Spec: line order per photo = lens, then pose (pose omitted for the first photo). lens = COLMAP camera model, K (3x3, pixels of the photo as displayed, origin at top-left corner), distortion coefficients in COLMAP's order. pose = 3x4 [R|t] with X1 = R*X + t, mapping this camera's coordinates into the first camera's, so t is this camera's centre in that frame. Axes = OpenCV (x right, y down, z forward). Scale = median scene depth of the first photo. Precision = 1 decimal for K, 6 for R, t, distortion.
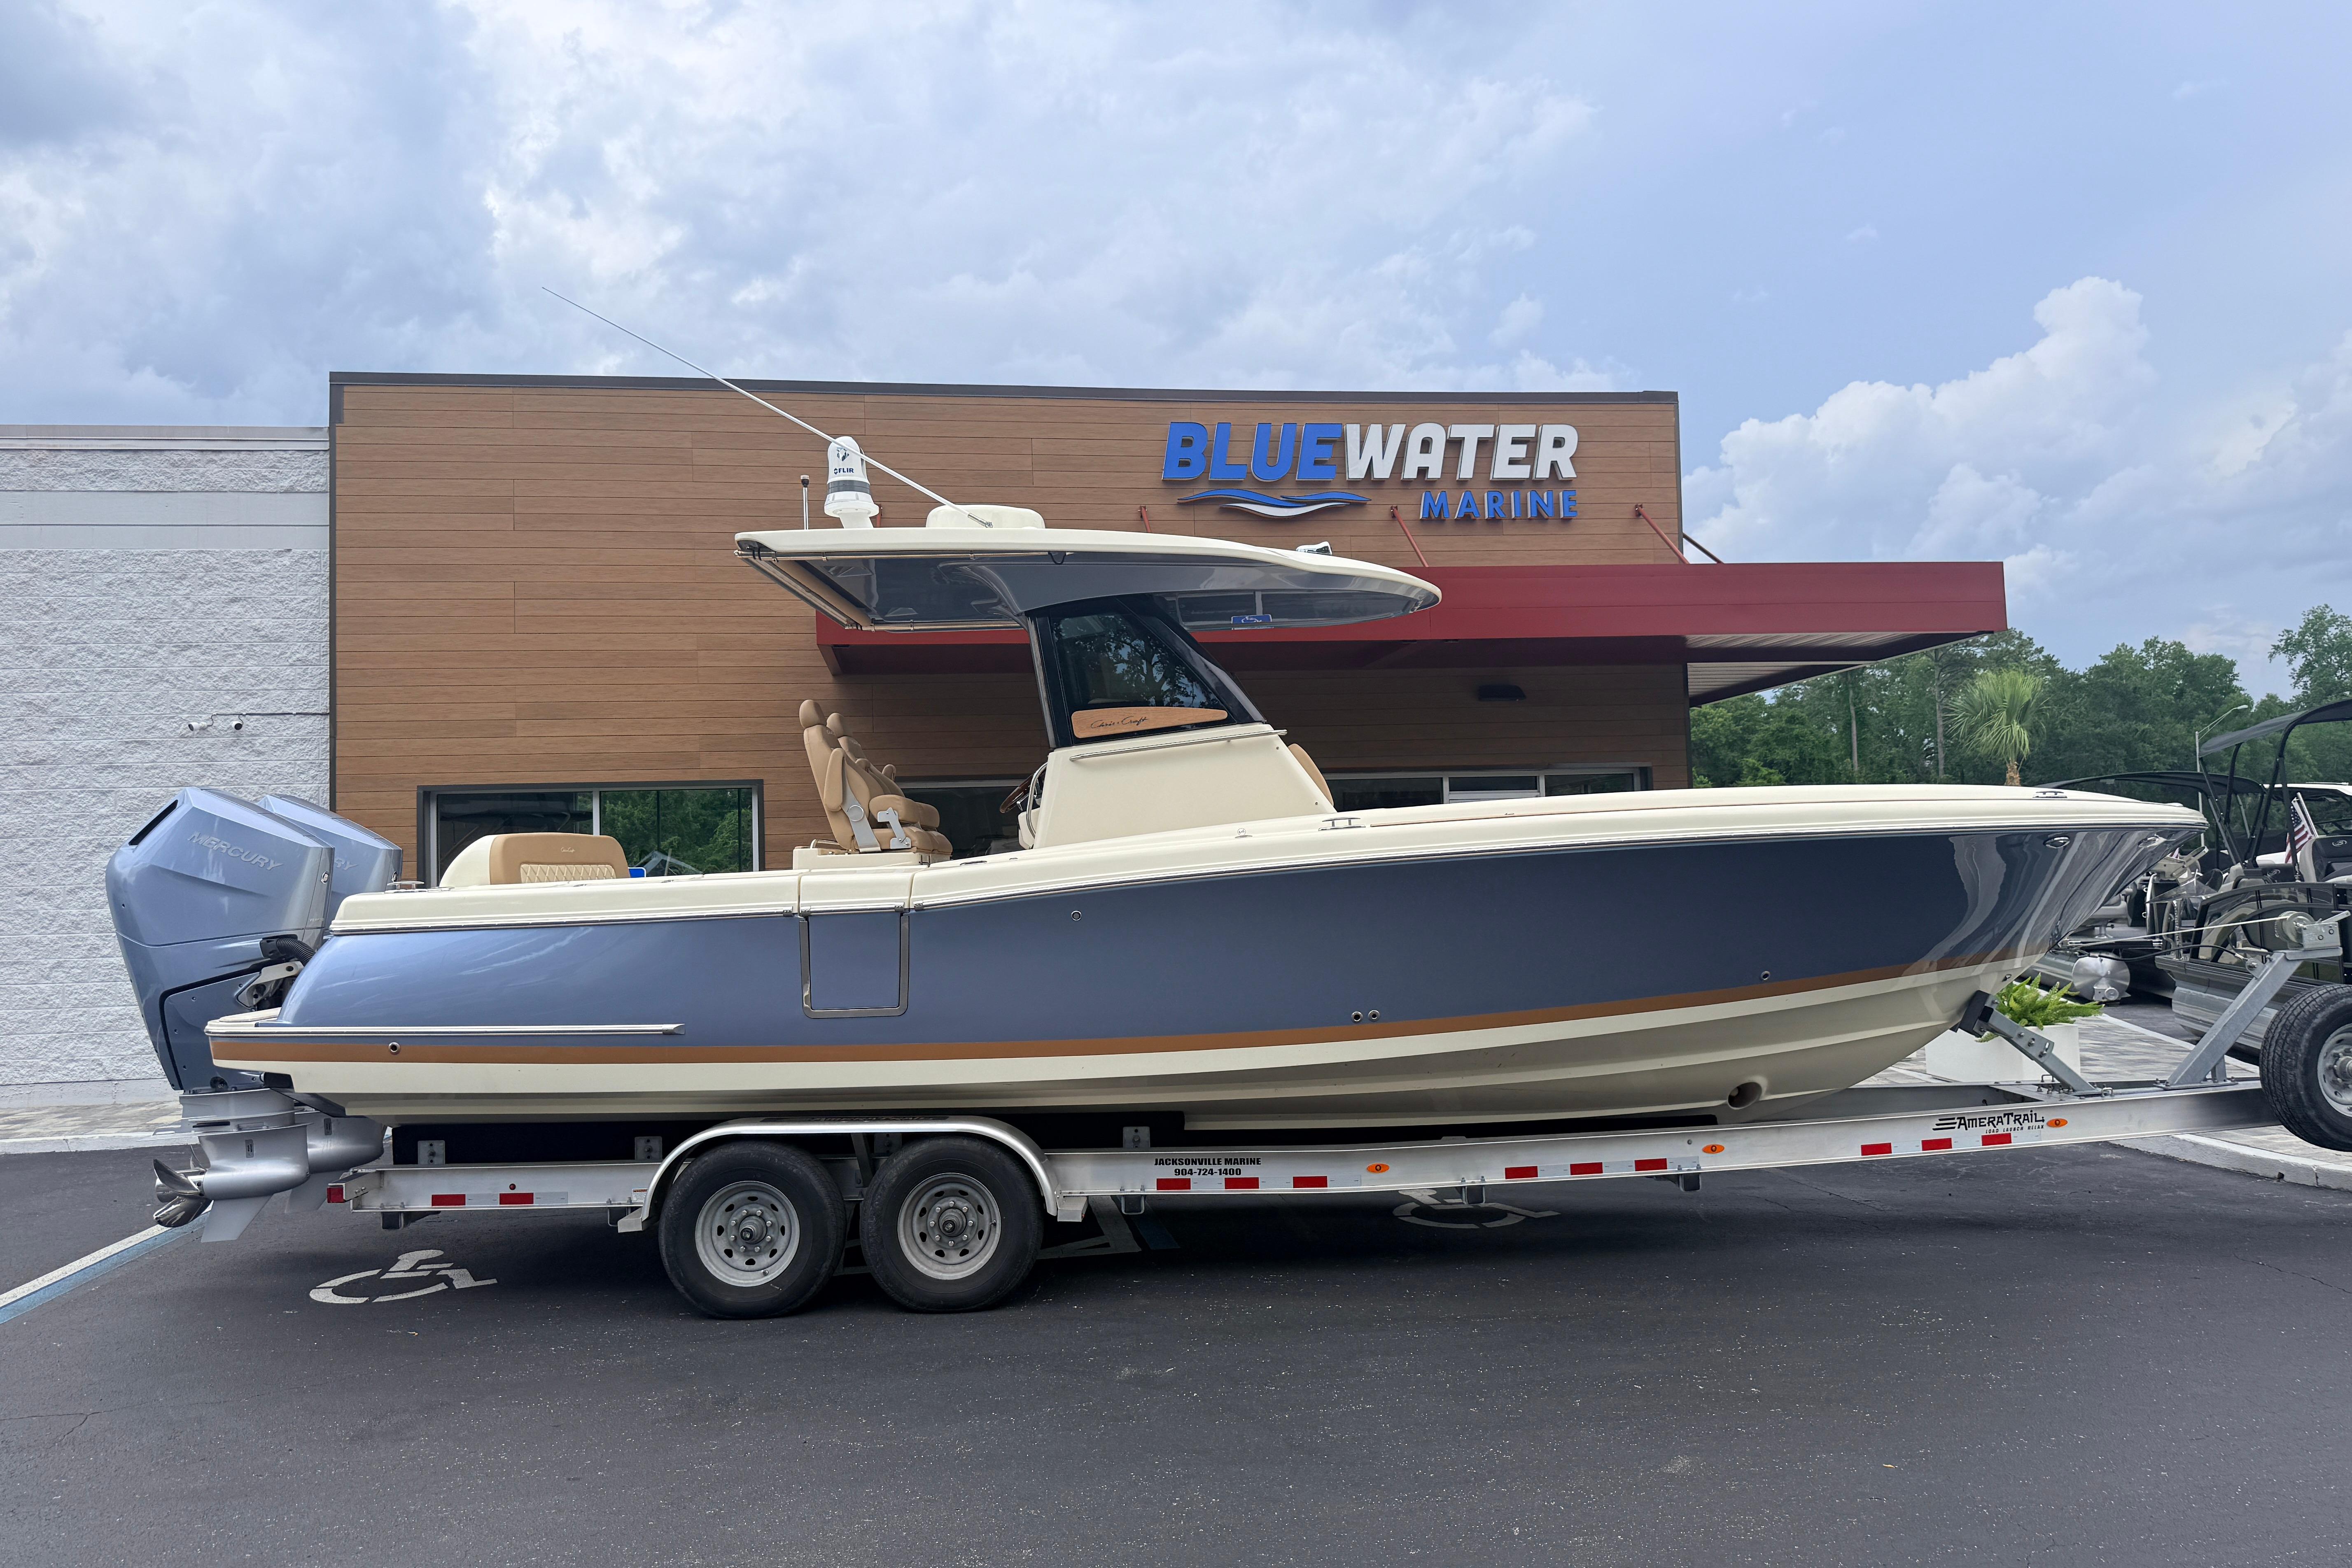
lens RADIAL K [[1628.1, 0, 1210.8], [0, 1628.1, 780.5], [0, 0, 1]] dist [0.069992, -0.076071]
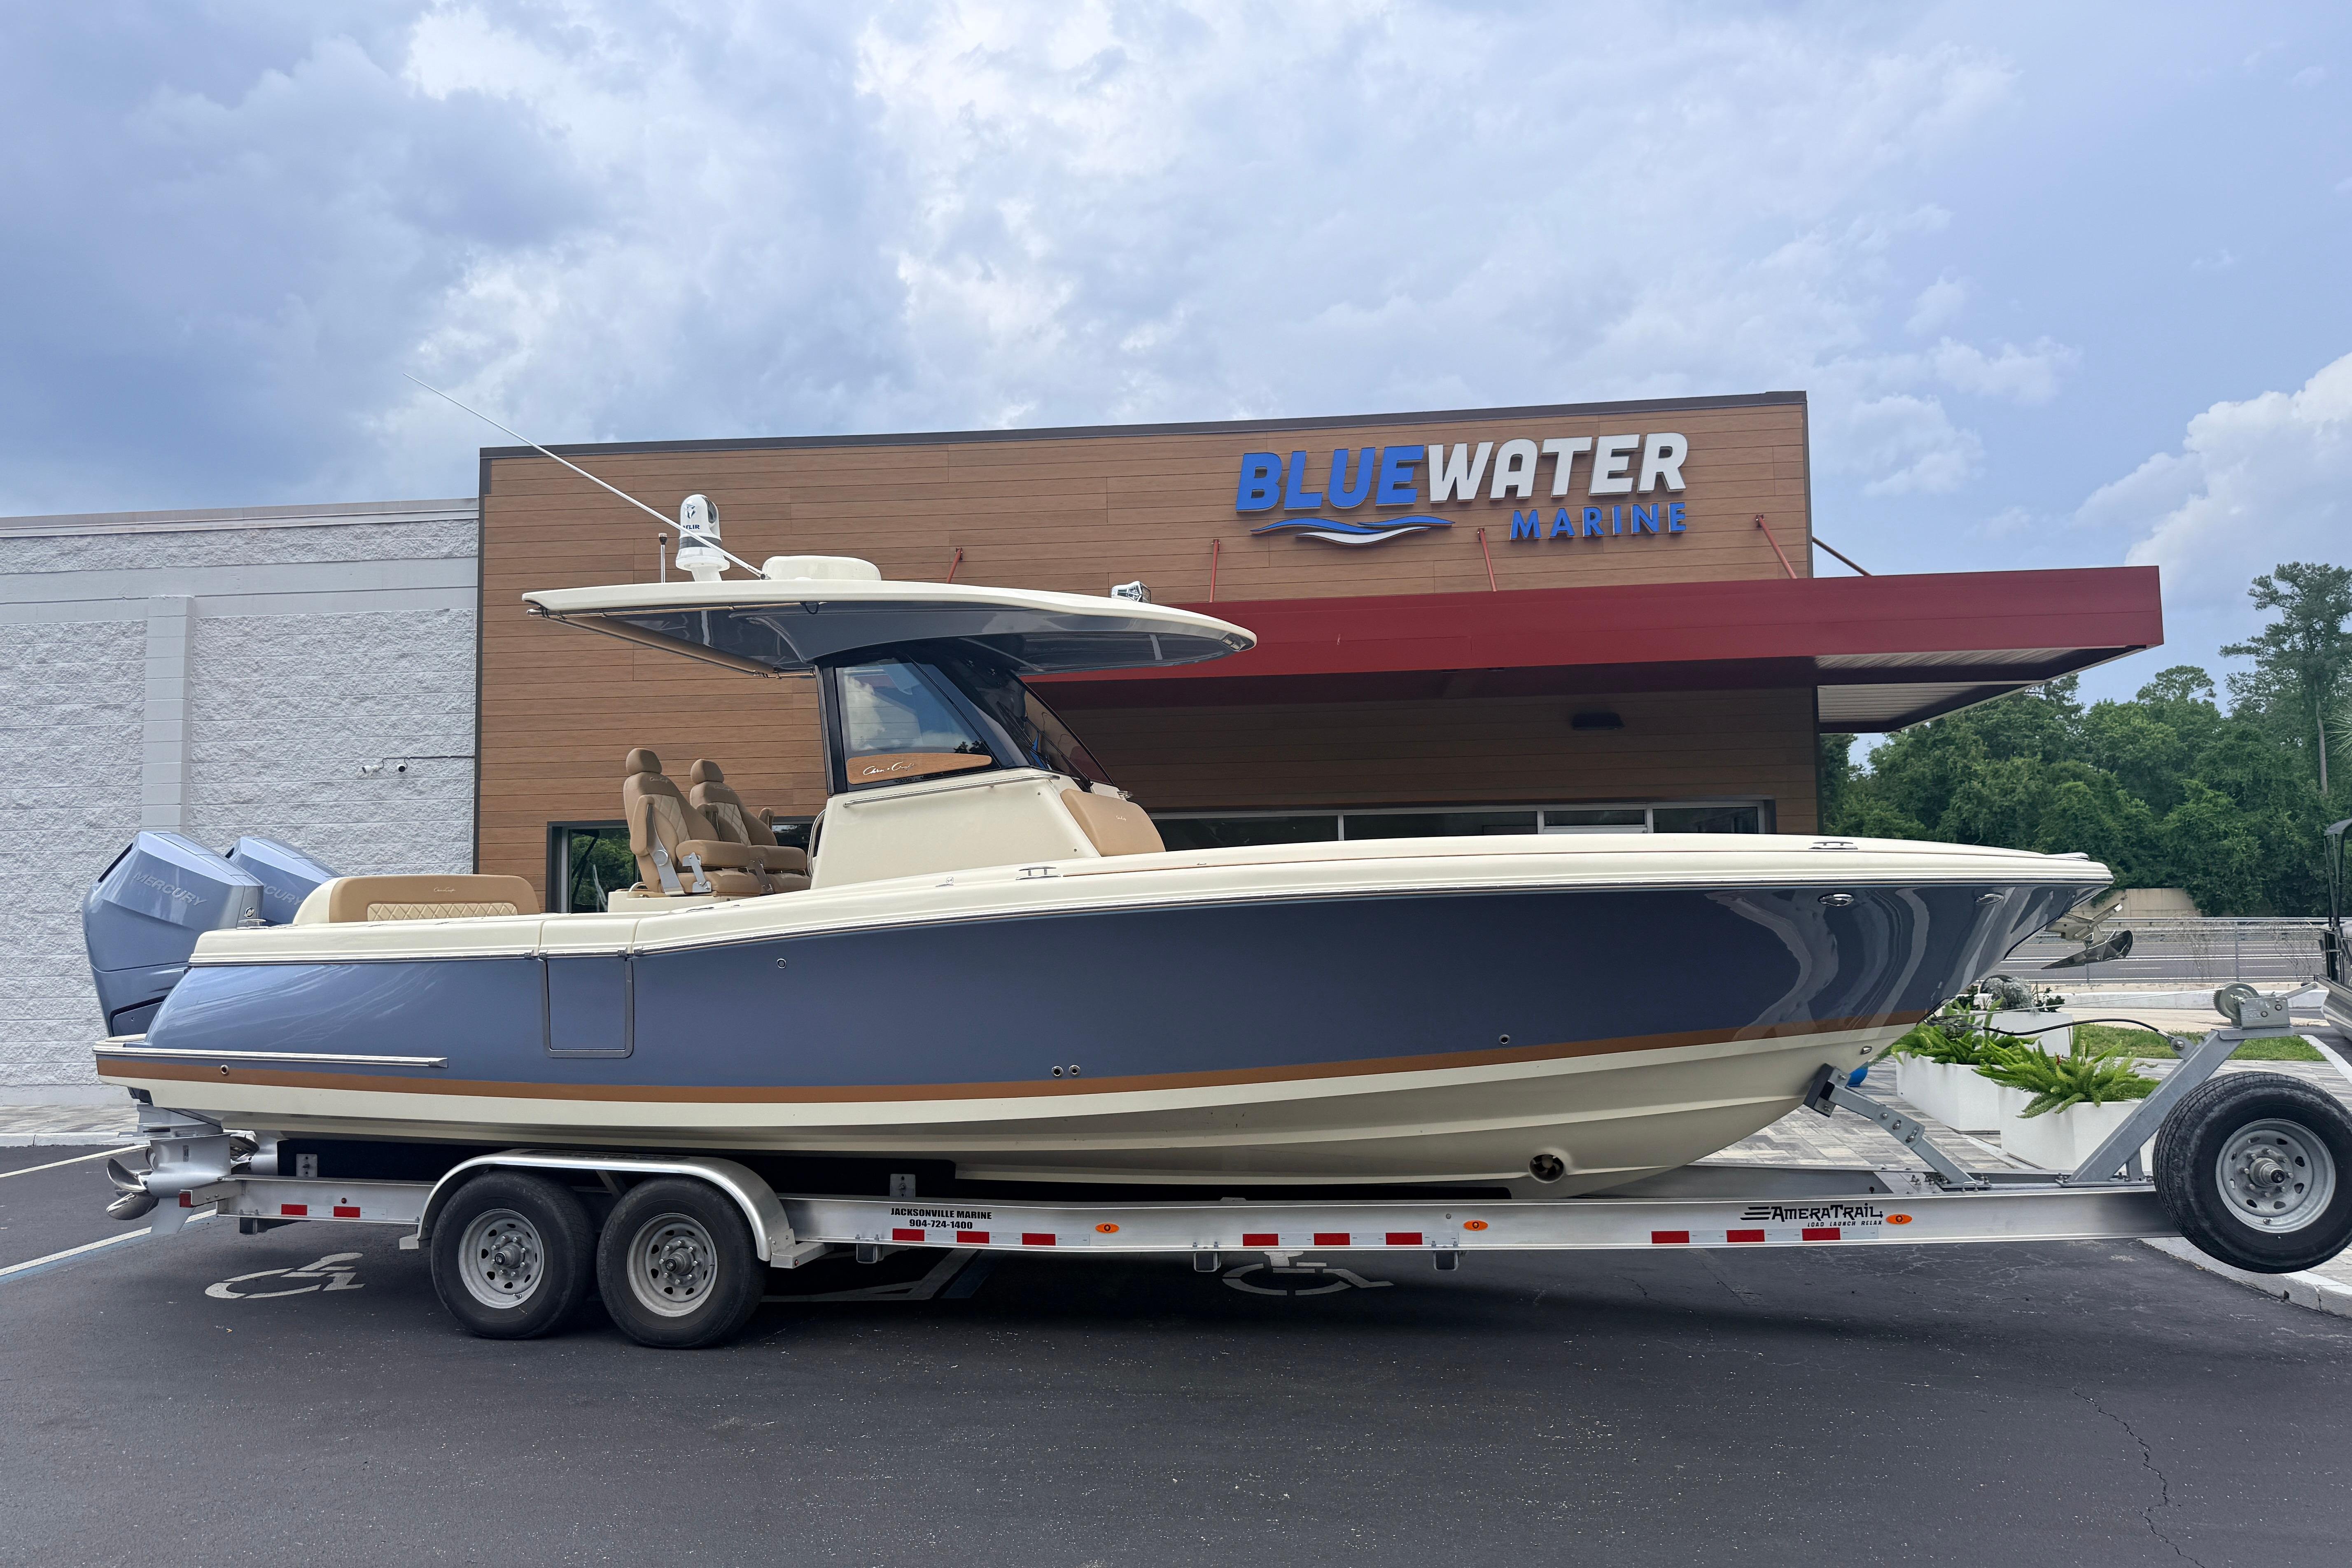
lens RADIAL K [[1628.1, 0, 1216.4], [0, 1628.1, 797.4], [0, 0, 1]] dist [0.069992, -0.076071]
pose [[0.973788, -0.003061, -0.227438, 0.317366], [0.002100, 0.999988, -0.004468, -0.011287], [0.227449, 0.003873, 0.973782, 0.058712]]
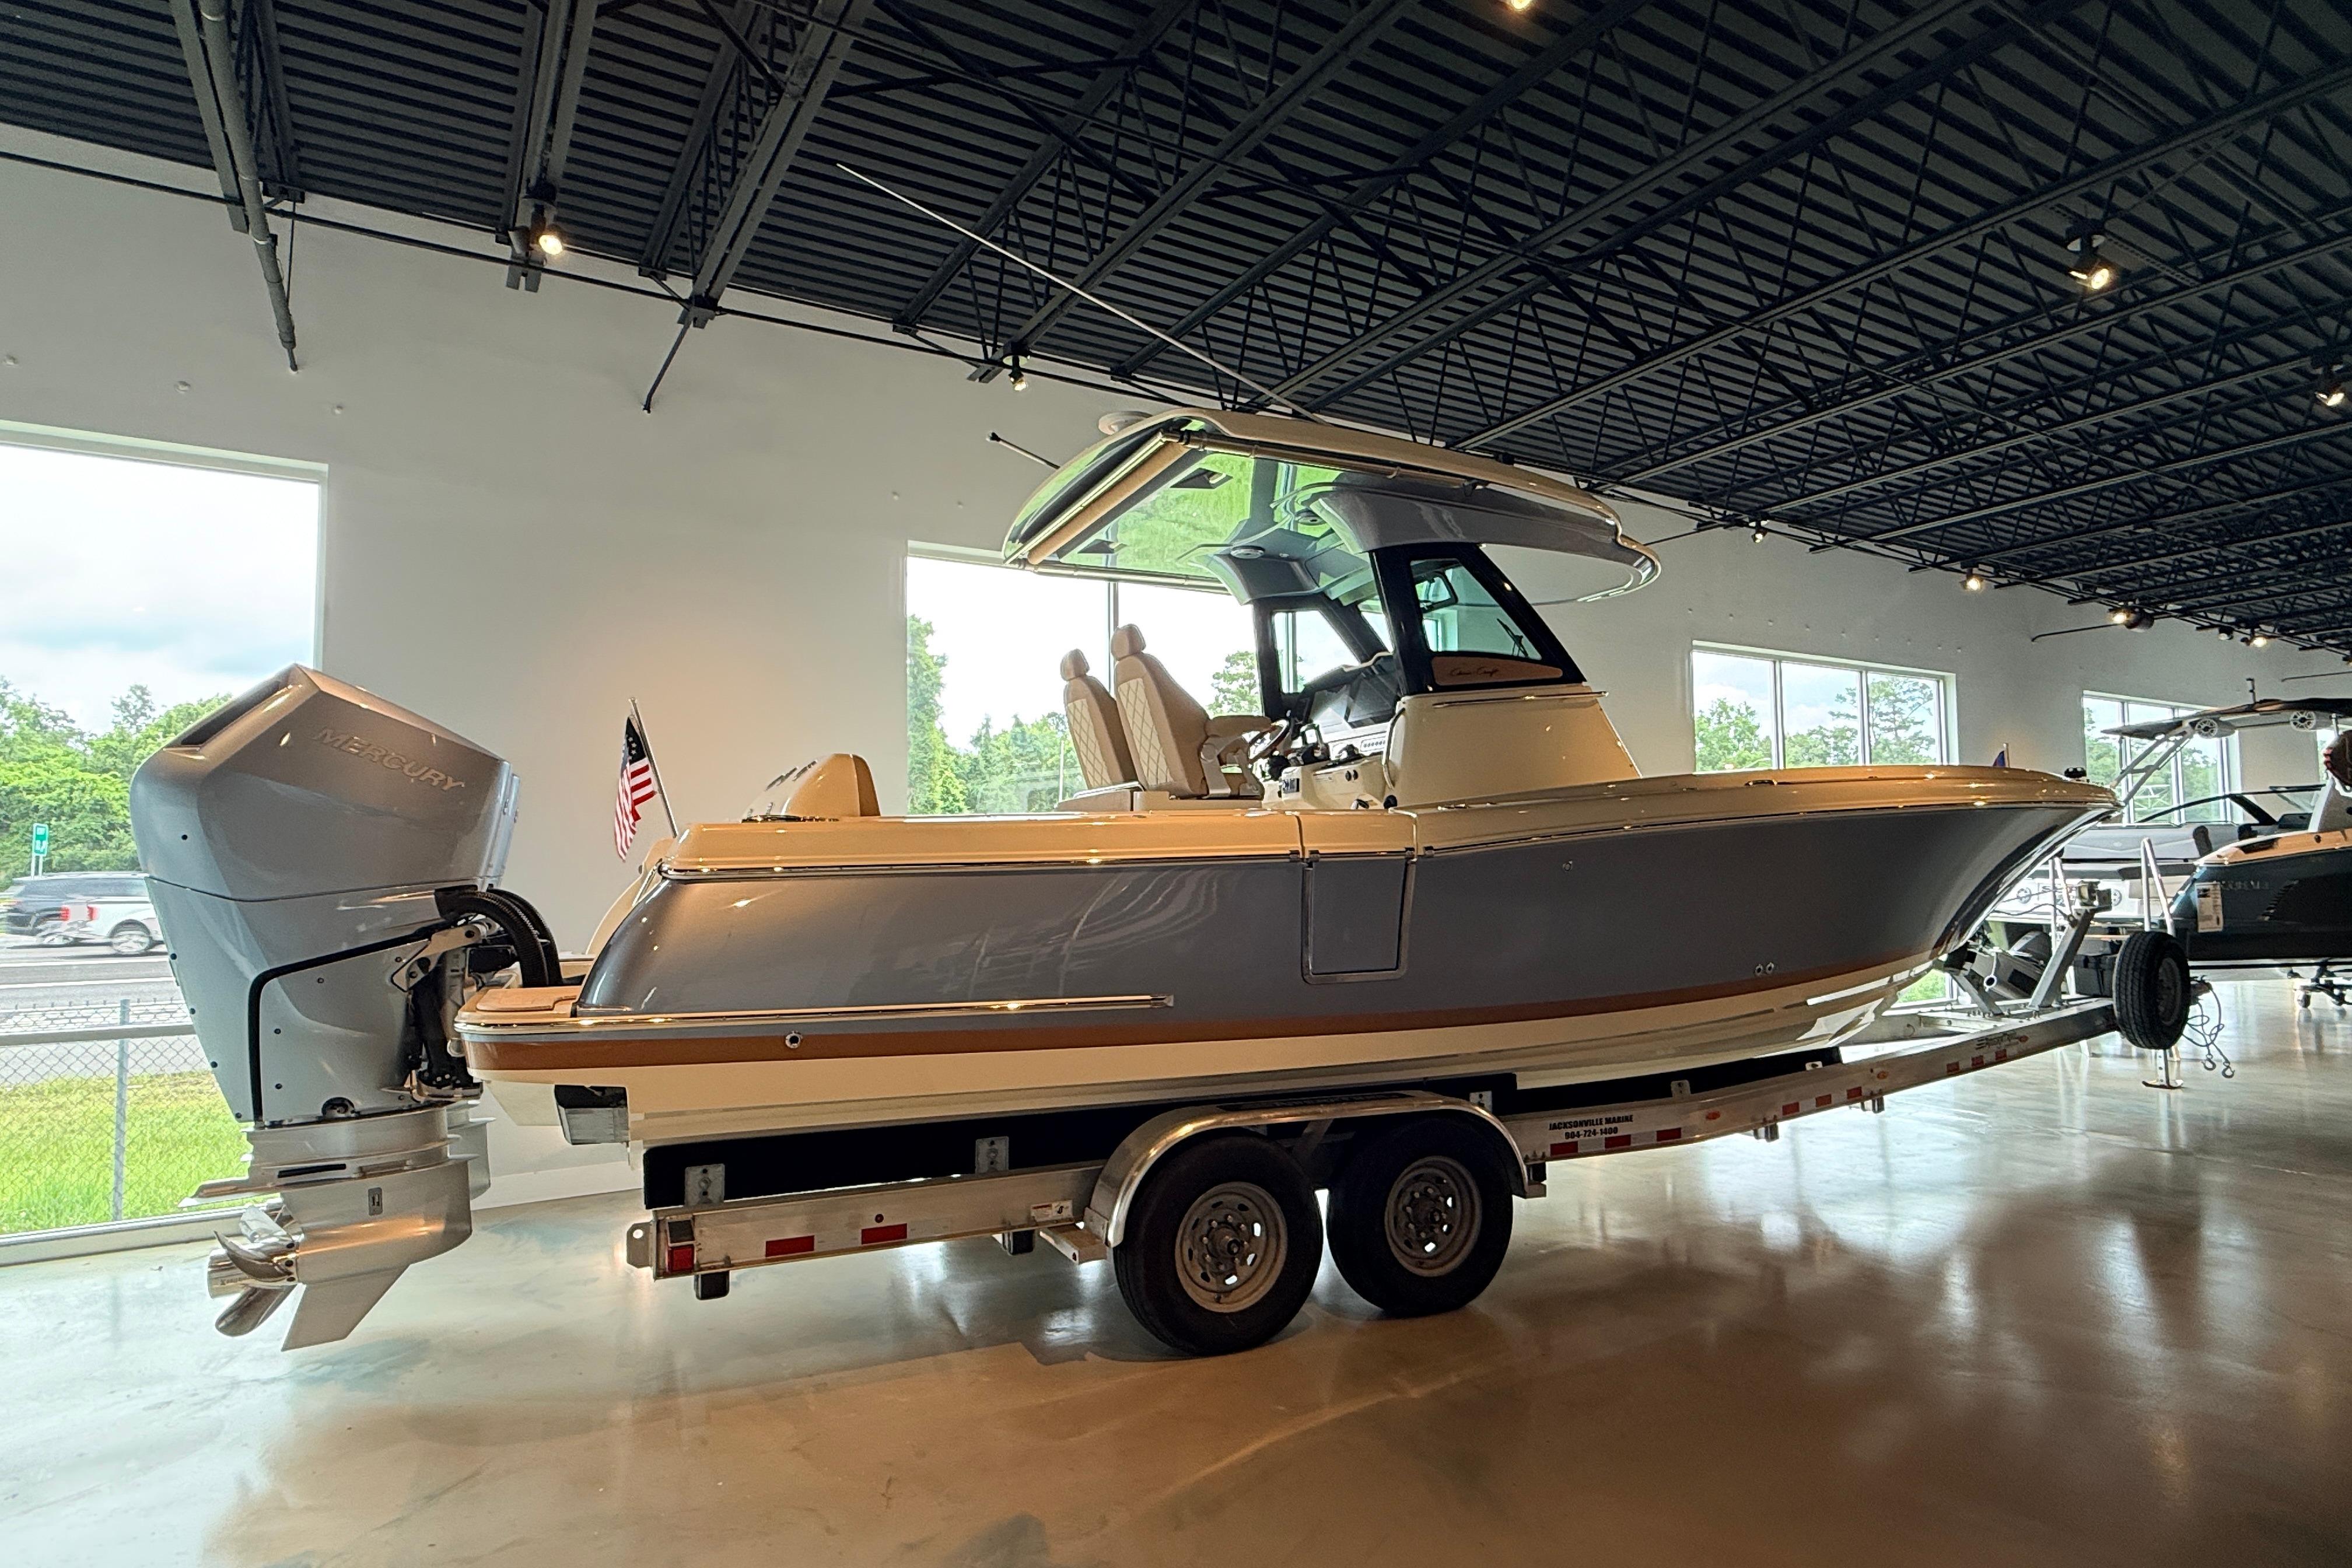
lens RADIAL K [[1266.4, 0, 1208.6], [0, 1266.4, 766.1], [0, 0, 1]] dist [-0.007938, 0.000063]
pose [[0.897908, 0.048403, 0.437514, -0.452150], [-0.034193, 0.998602, -0.040305, 0.047682], [-0.438854, 0.021230, 0.898308, 0.340028]]
